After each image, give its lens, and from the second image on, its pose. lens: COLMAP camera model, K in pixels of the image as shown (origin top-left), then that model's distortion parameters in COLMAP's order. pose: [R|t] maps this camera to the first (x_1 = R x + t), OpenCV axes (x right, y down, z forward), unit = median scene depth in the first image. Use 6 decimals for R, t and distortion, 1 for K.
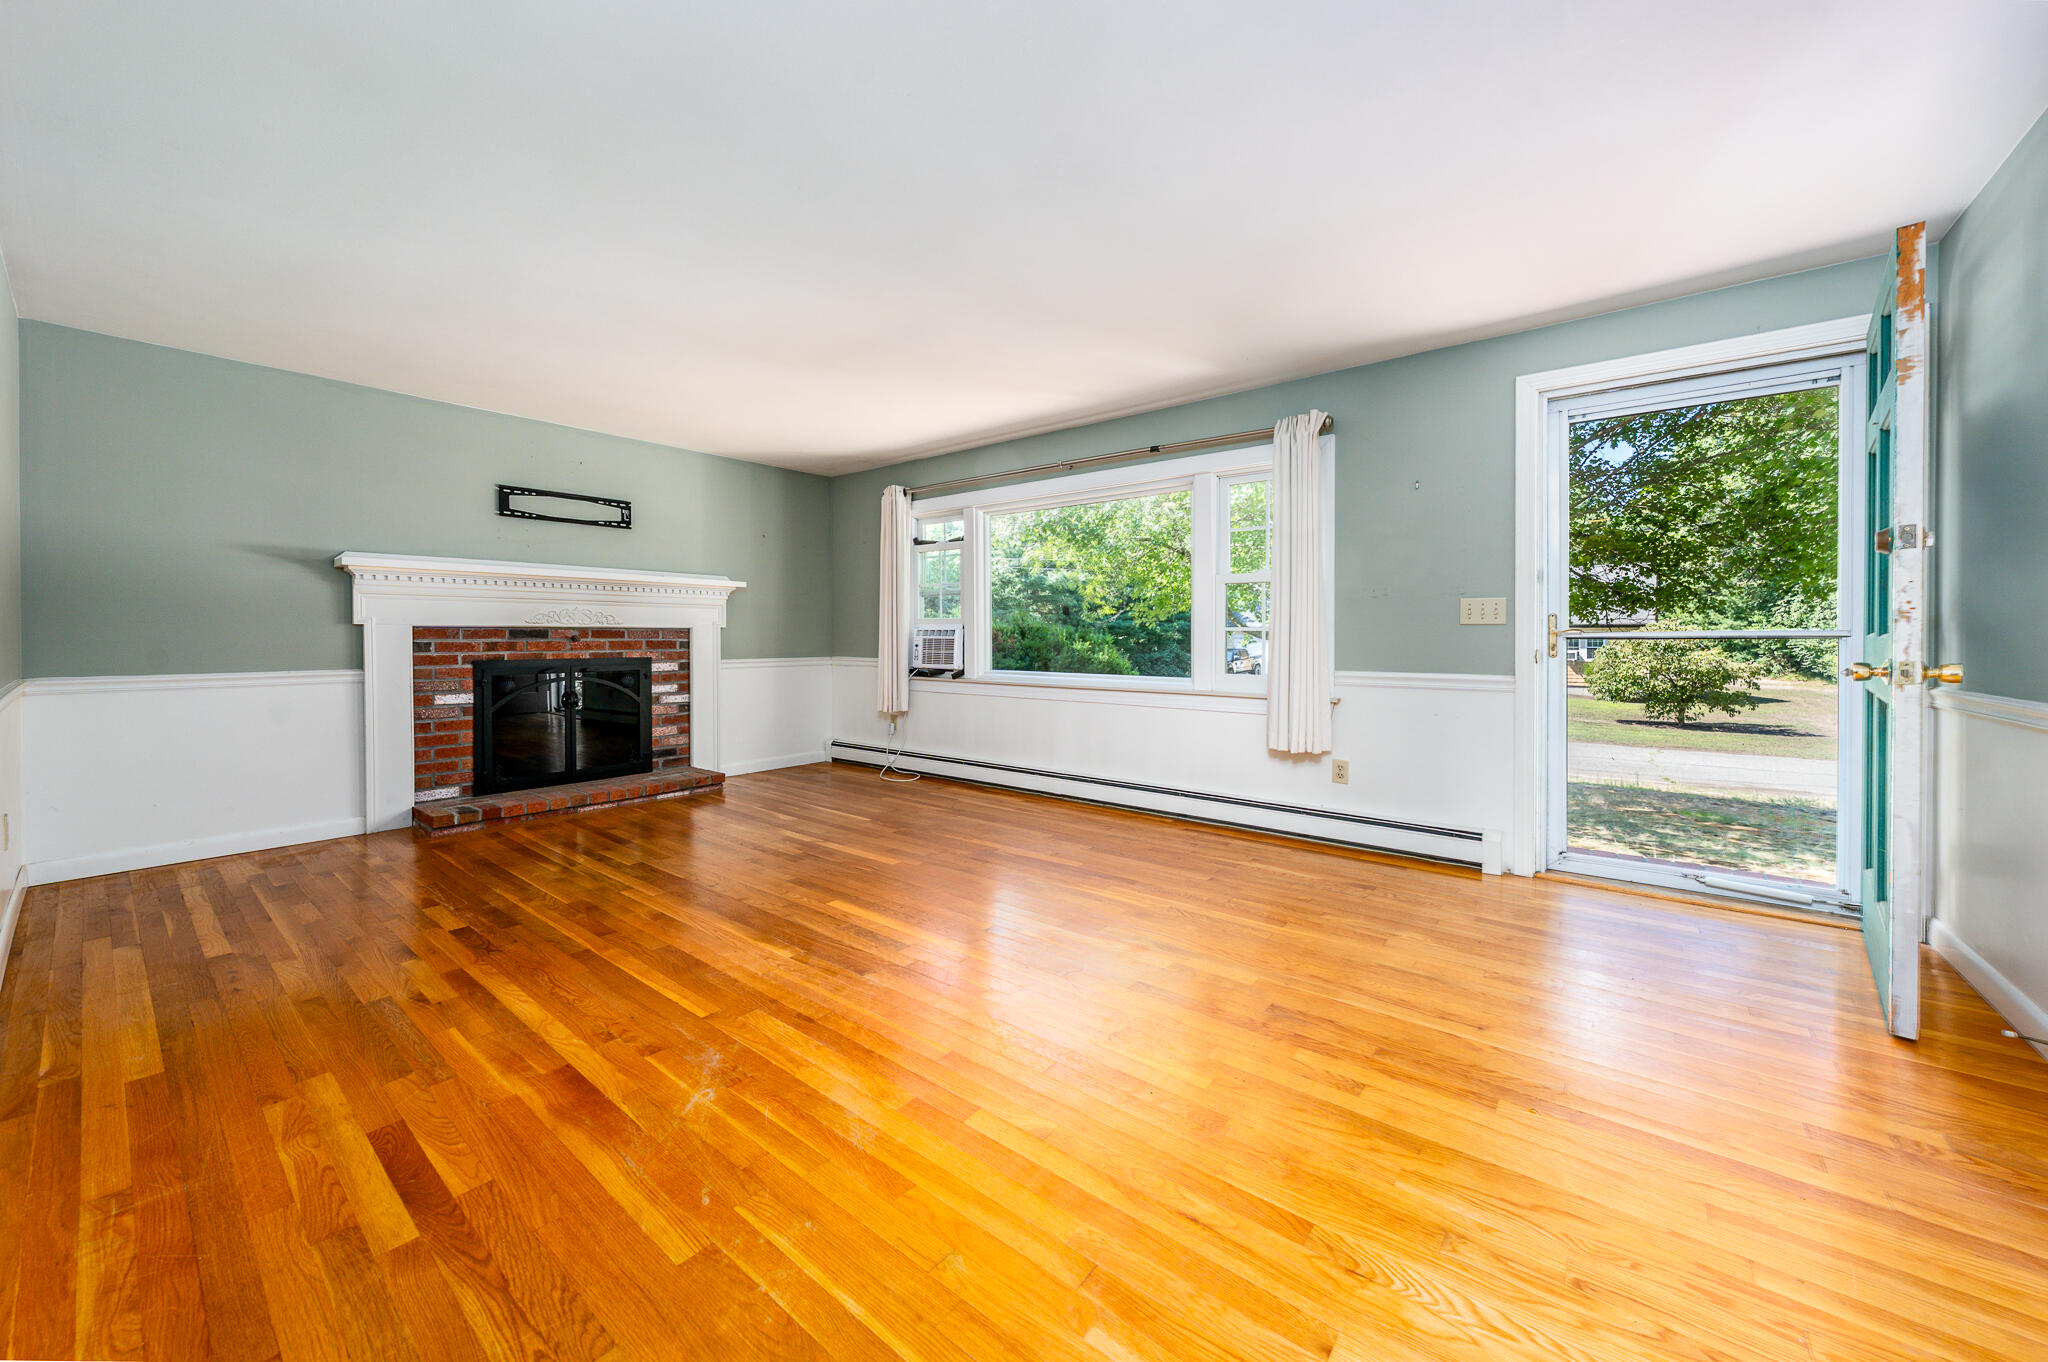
lens RADIAL K [[743.9, 0, 1019.5], [0, 743.9, 641.7], [0, 0, 1]] dist [-0.000721, -0.000034]
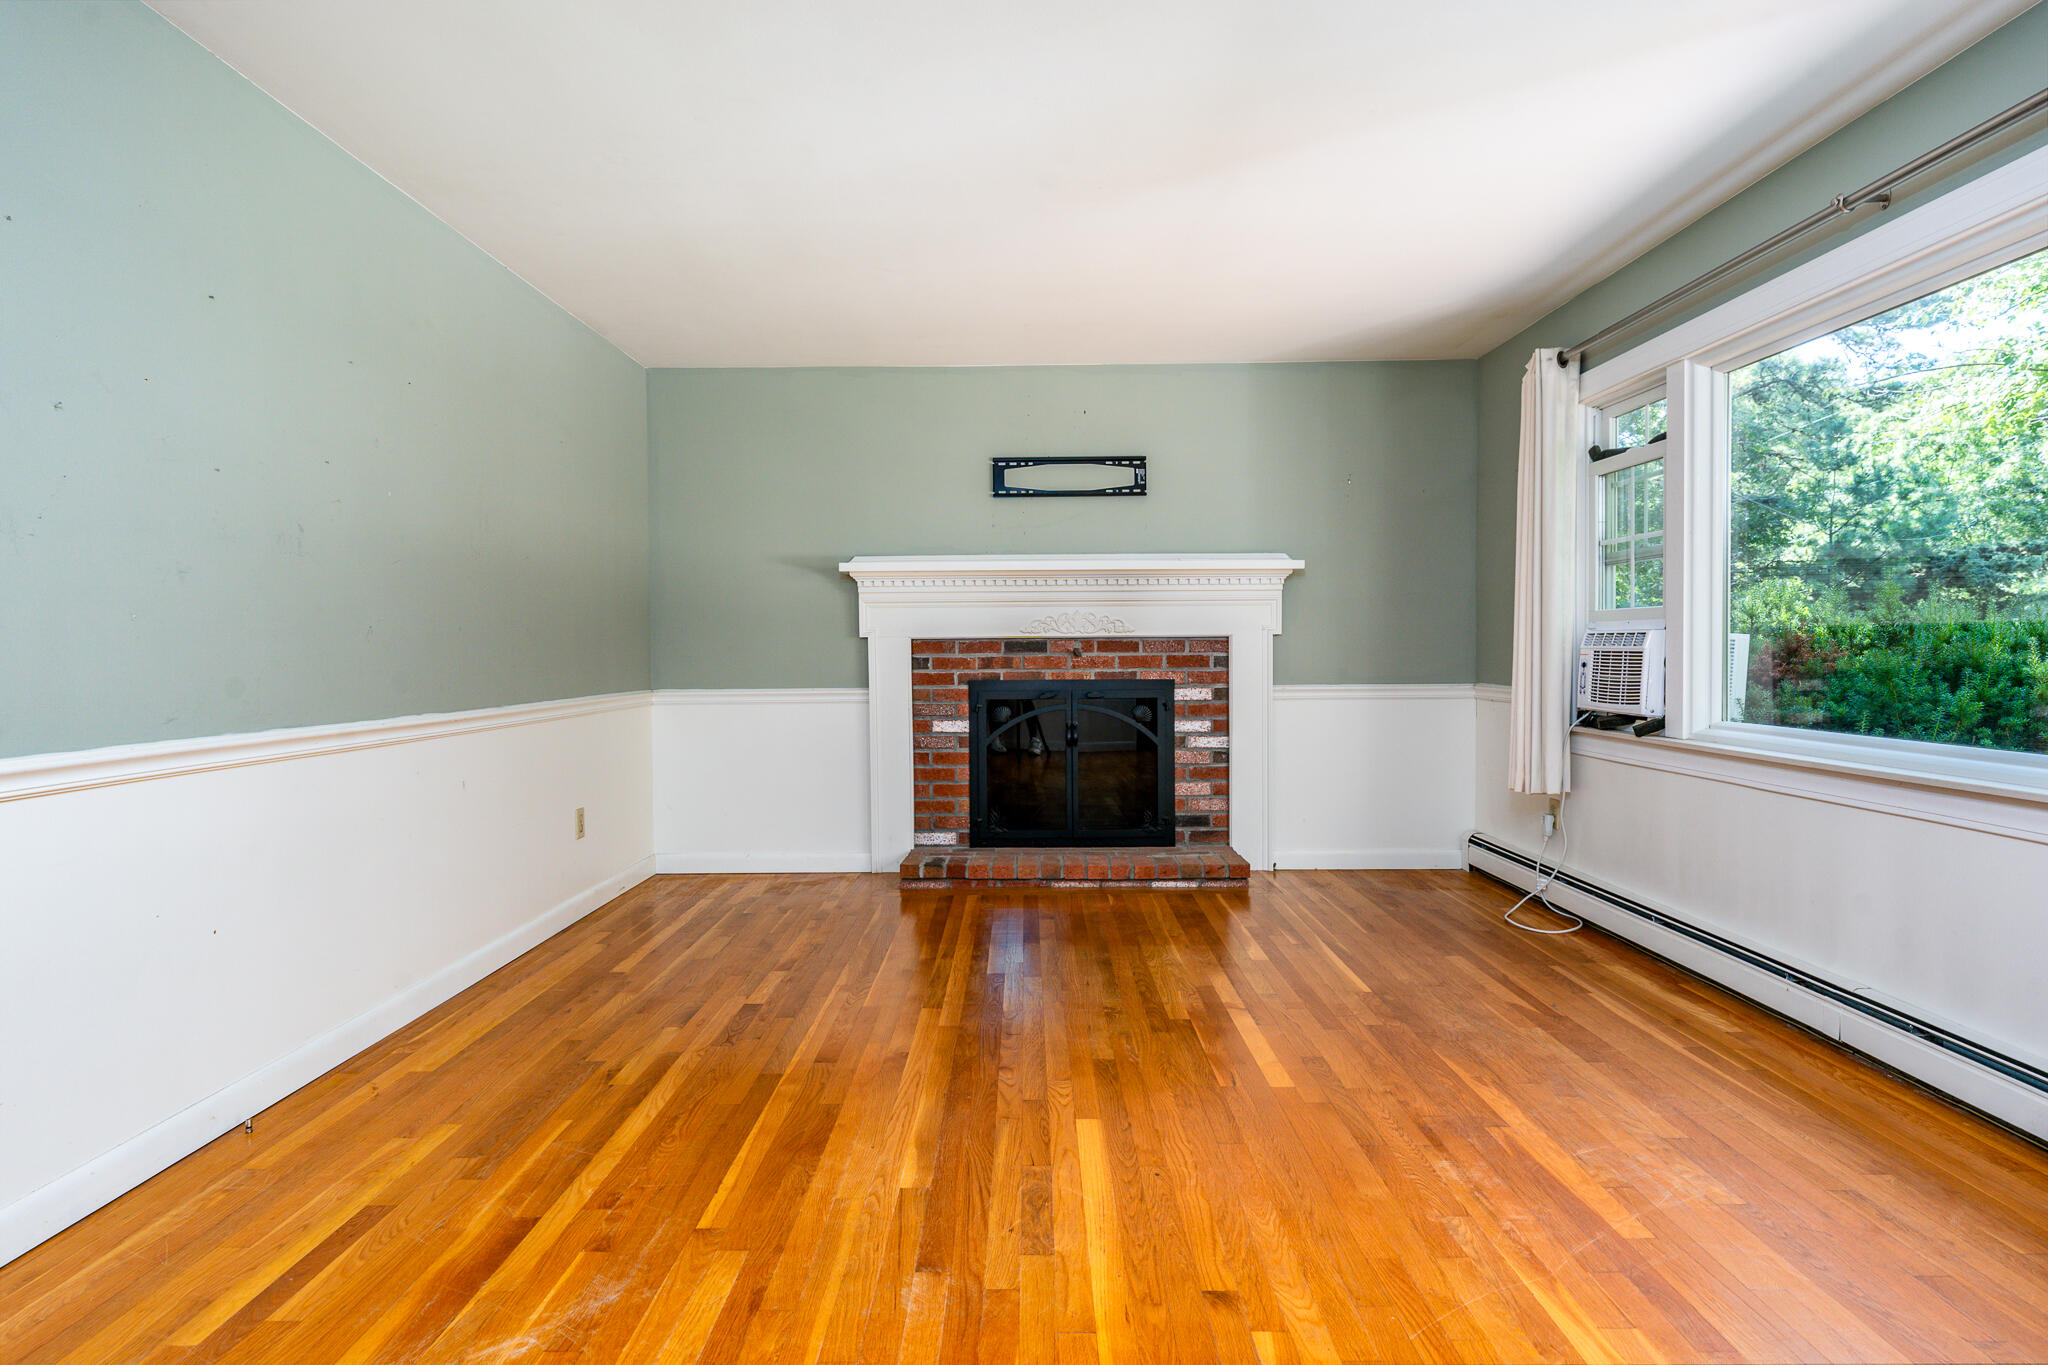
lens RADIAL K [[1103.7, 0, 1024.0], [0, 1103.7, 682.5], [0, 0, 1]] dist [0.006410, 0.000540]
pose [[0.624429, 0.019011, -0.780850, 0.239273], [0.001000, 0.999684, 0.025138, -0.002301], [0.781081, -0.016477, 0.624212, 0.288243]]
